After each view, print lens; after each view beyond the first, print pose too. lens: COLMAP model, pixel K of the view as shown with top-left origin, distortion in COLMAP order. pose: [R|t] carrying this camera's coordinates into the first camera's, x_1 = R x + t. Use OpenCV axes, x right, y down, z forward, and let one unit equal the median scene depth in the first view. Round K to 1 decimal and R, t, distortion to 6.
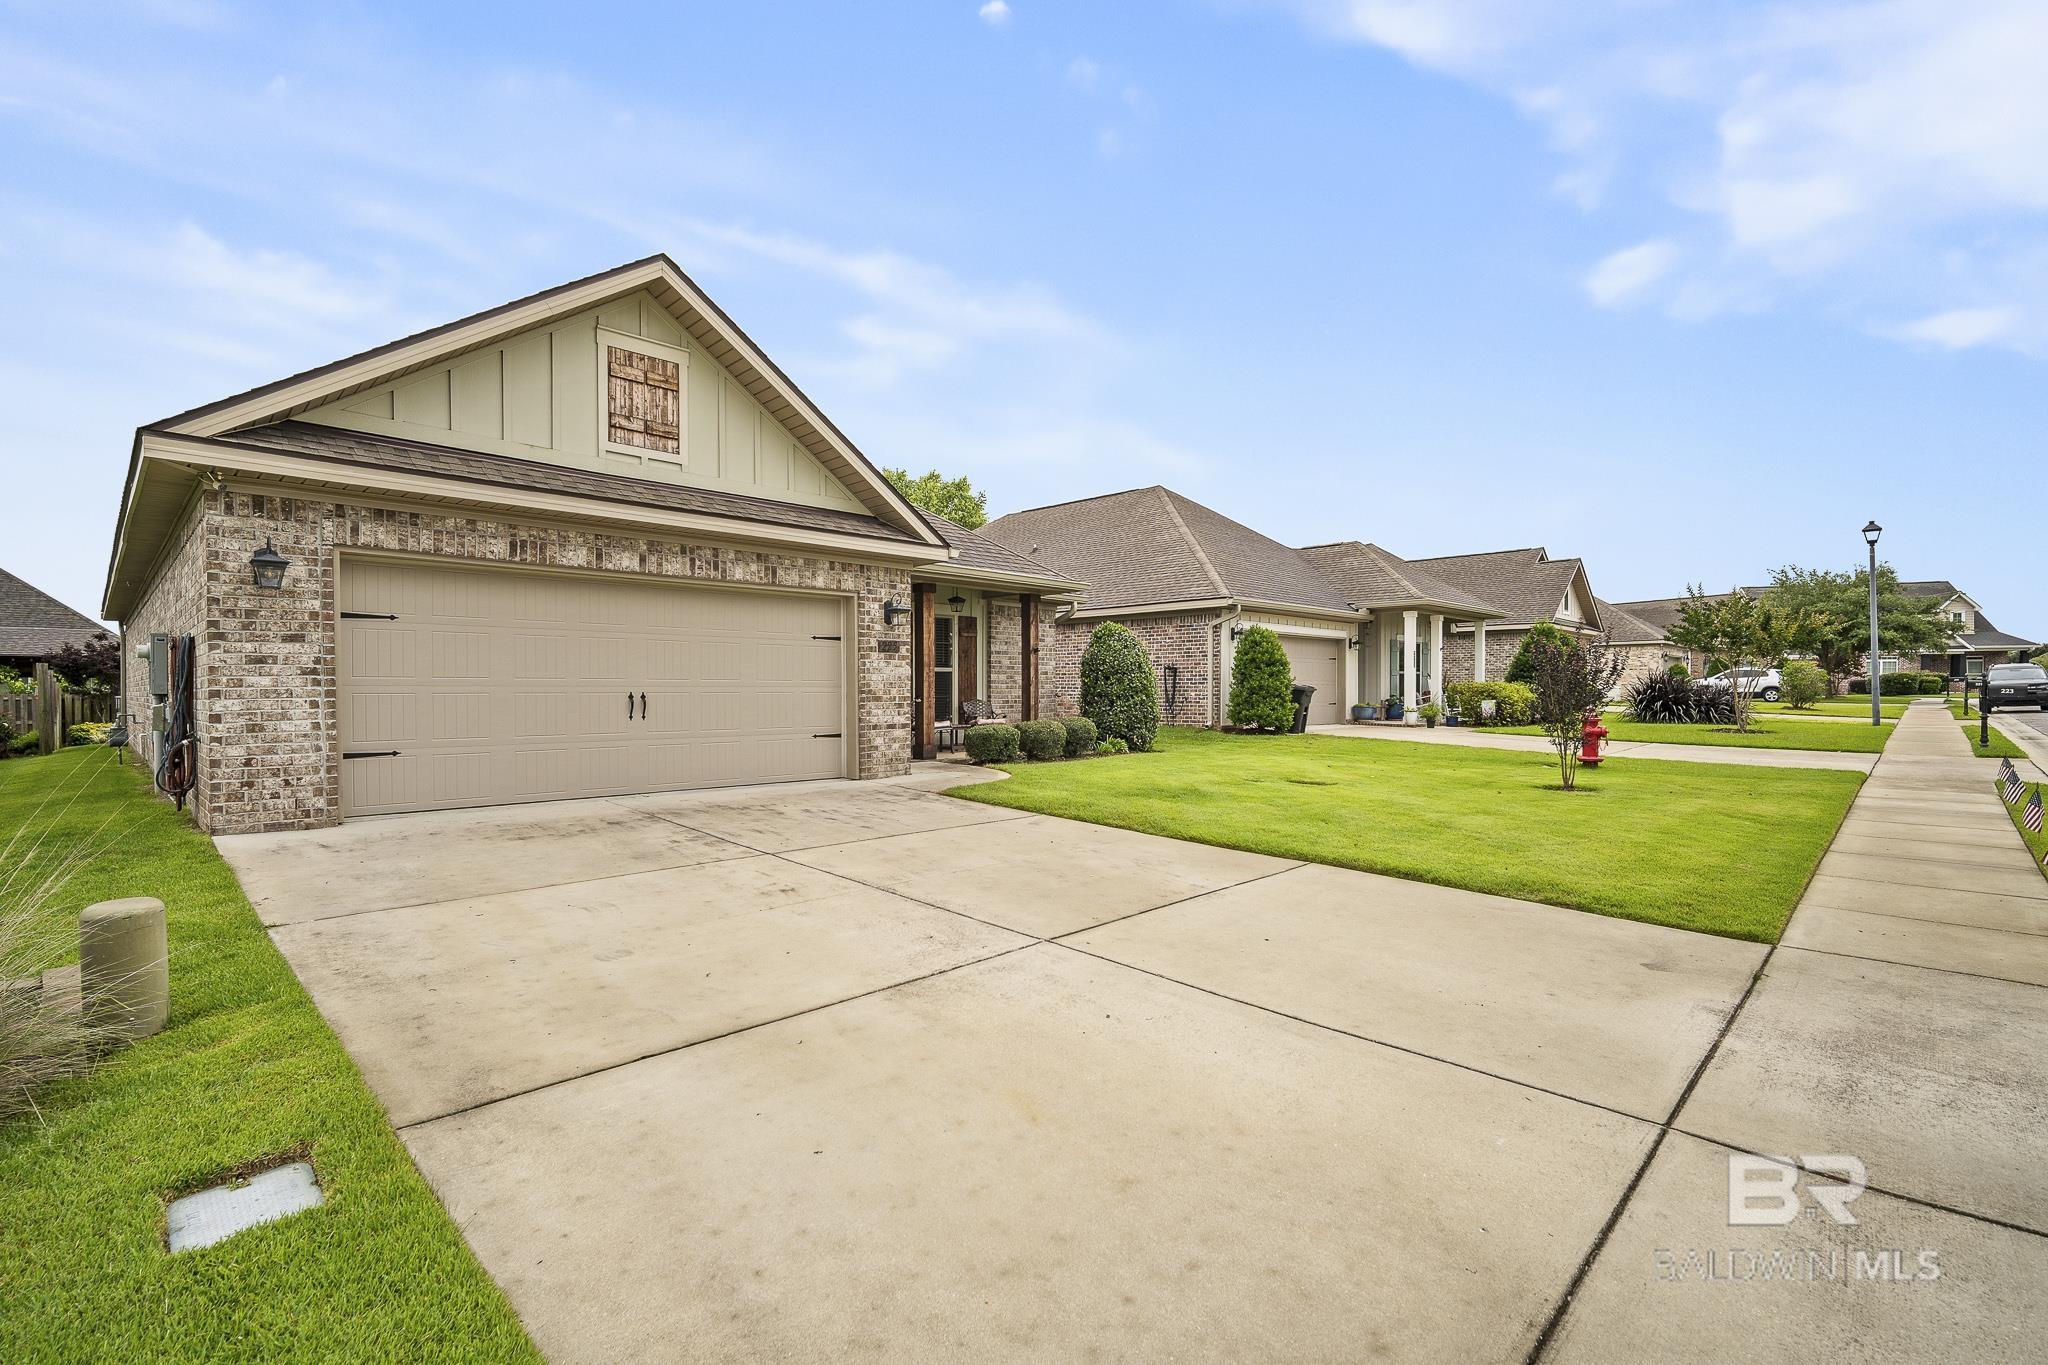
lens RADIAL K [[923.8, 0, 1028.0], [0, 923.8, 703.7], [0, 0, 1]] dist [-0.004109, 0.000110]
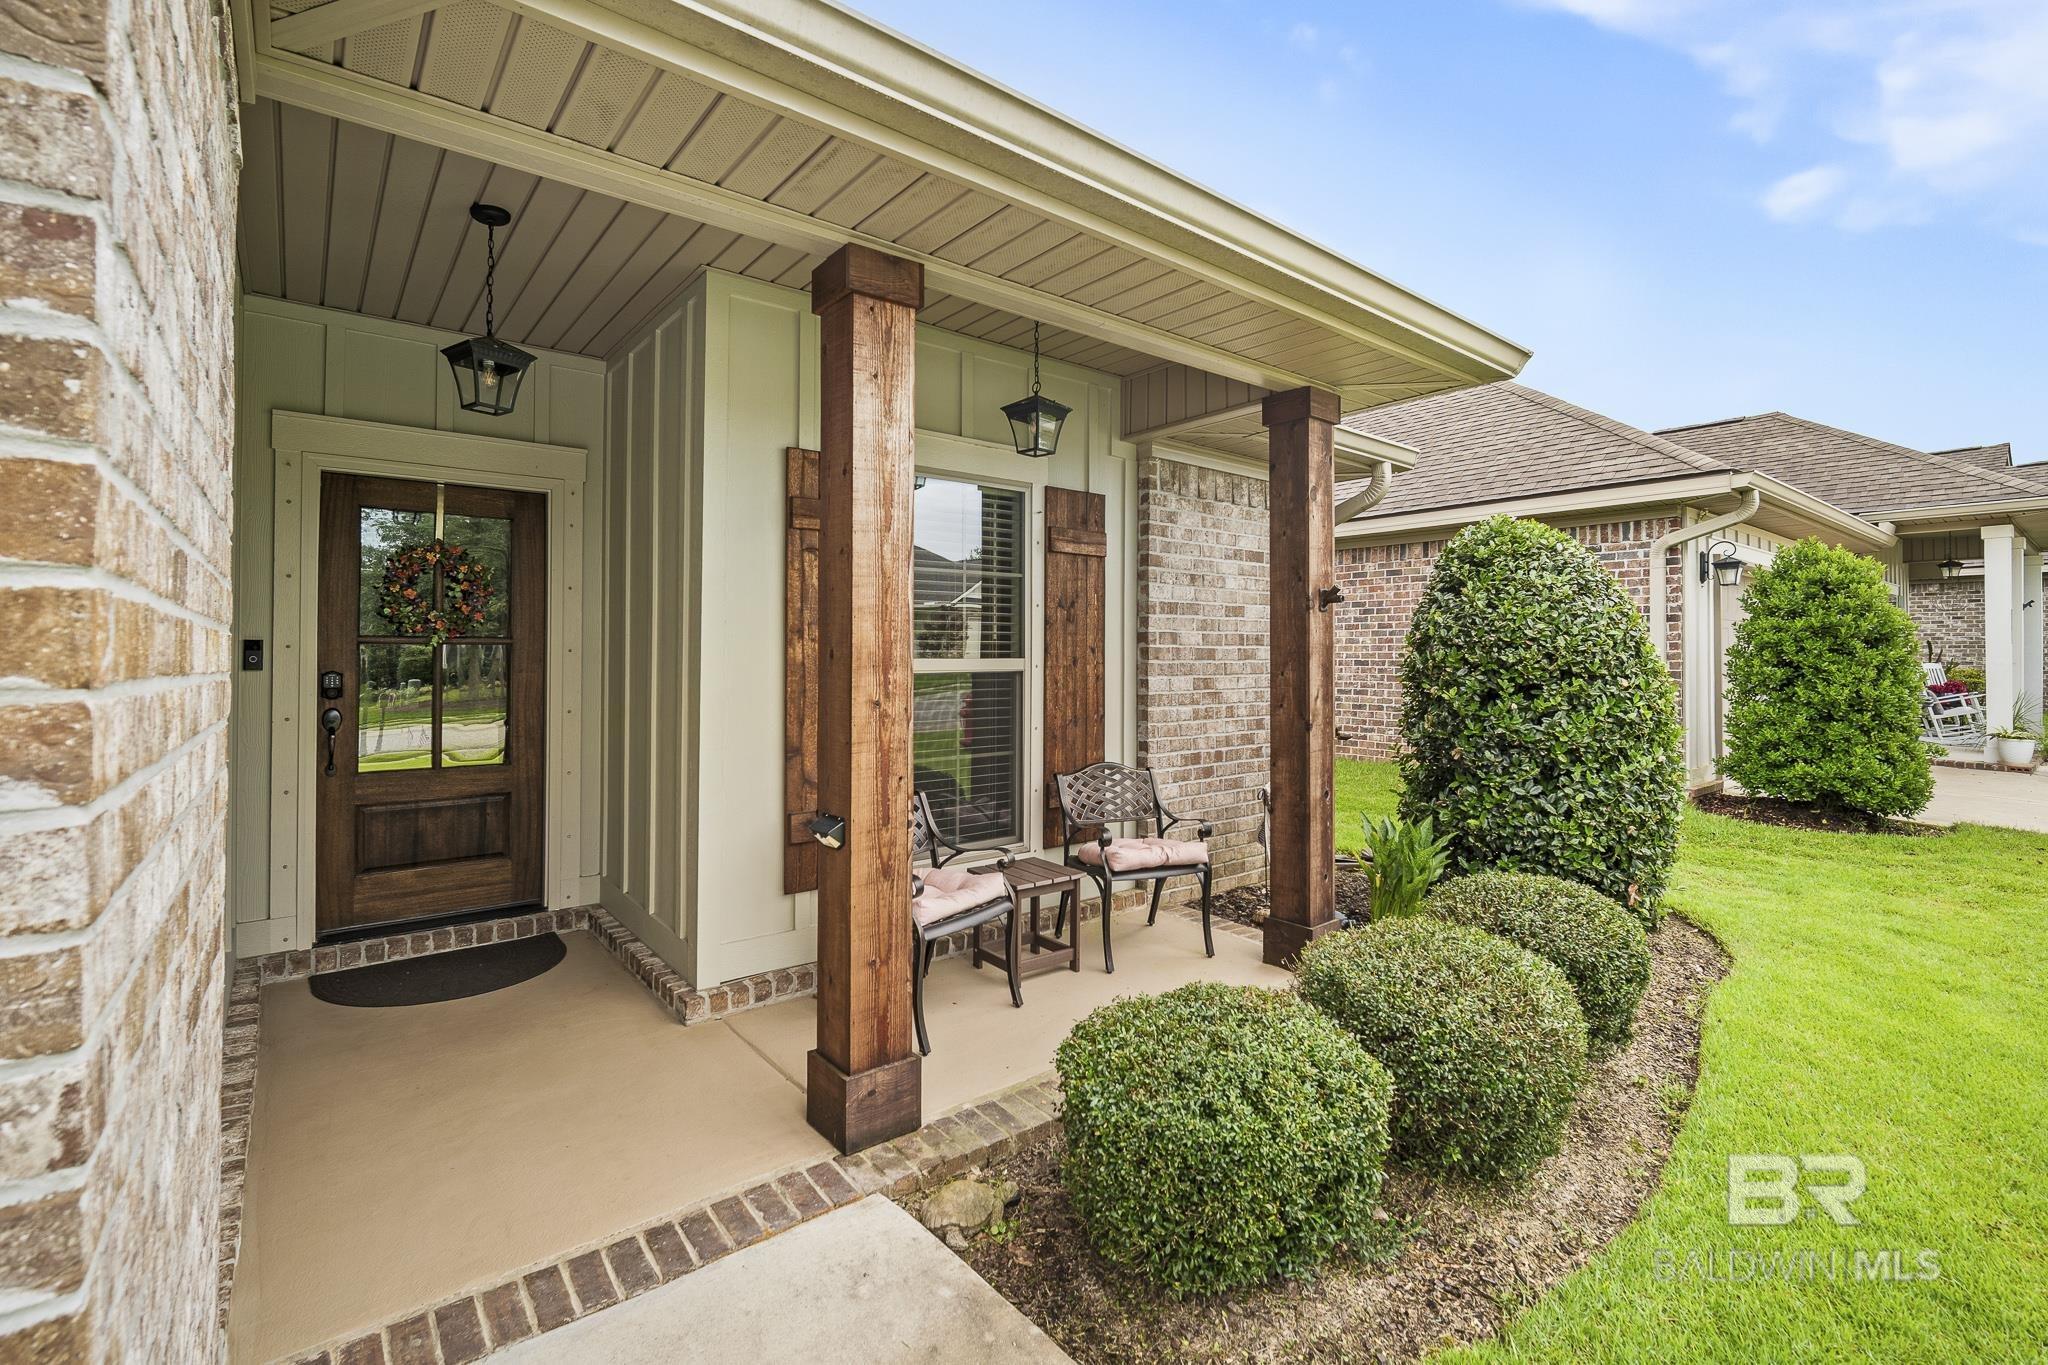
lens RADIAL K [[904.0, 0, 1030.1], [0, 904.0, 649.6], [0, 0, 1]] dist [-0.006847, 0.005348]
pose [[0.993940, 0.004740, -0.109822, -0.046891], [-0.006725, 0.999821, -0.017705, -0.035666], [0.109718, 0.018336, 0.993794, 0.696995]]
